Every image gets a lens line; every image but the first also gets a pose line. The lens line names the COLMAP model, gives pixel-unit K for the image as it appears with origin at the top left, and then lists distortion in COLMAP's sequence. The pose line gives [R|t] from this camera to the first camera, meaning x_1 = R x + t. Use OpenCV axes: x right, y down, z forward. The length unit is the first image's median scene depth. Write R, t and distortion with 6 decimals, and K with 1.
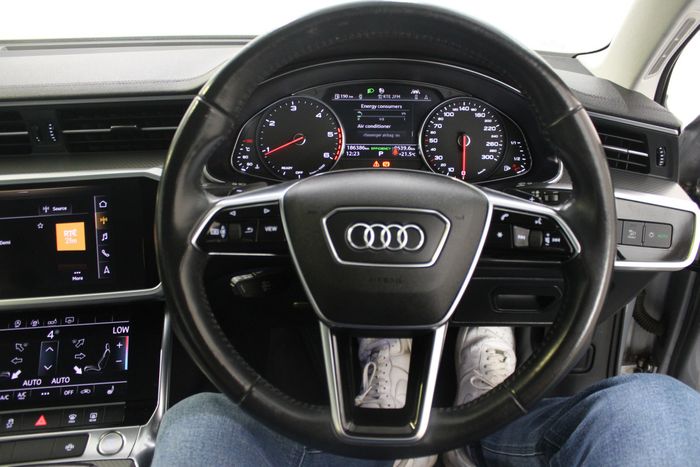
lens RADIAL K [[571.4, 0, 350.0], [0, 571.4, 233.5], [0, 0, 1]] dist [-0.151785, 0.144418]
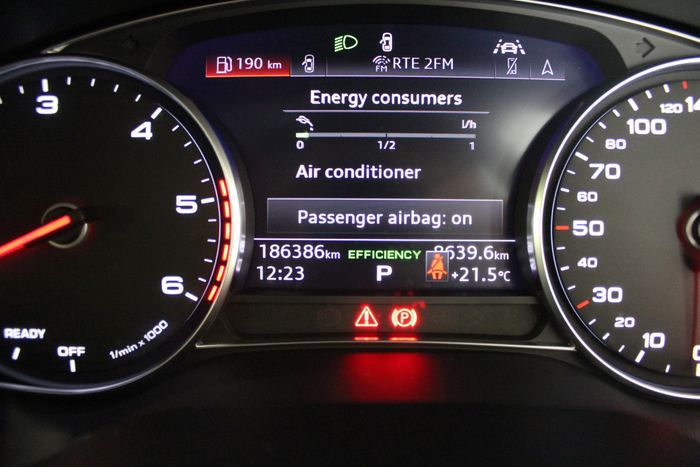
lens RADIAL K [[571.4, 0, 350.0], [0, 571.4, 233.5], [0, 0, 1]] dist [-0.151785, 0.144418]
pose [[0.999995, 0.000112, -0.003136, 0.043157], [-0.000319, 0.997833, -0.065800, -0.156158], [0.003122, 0.065801, 0.997828, 0.806523]]
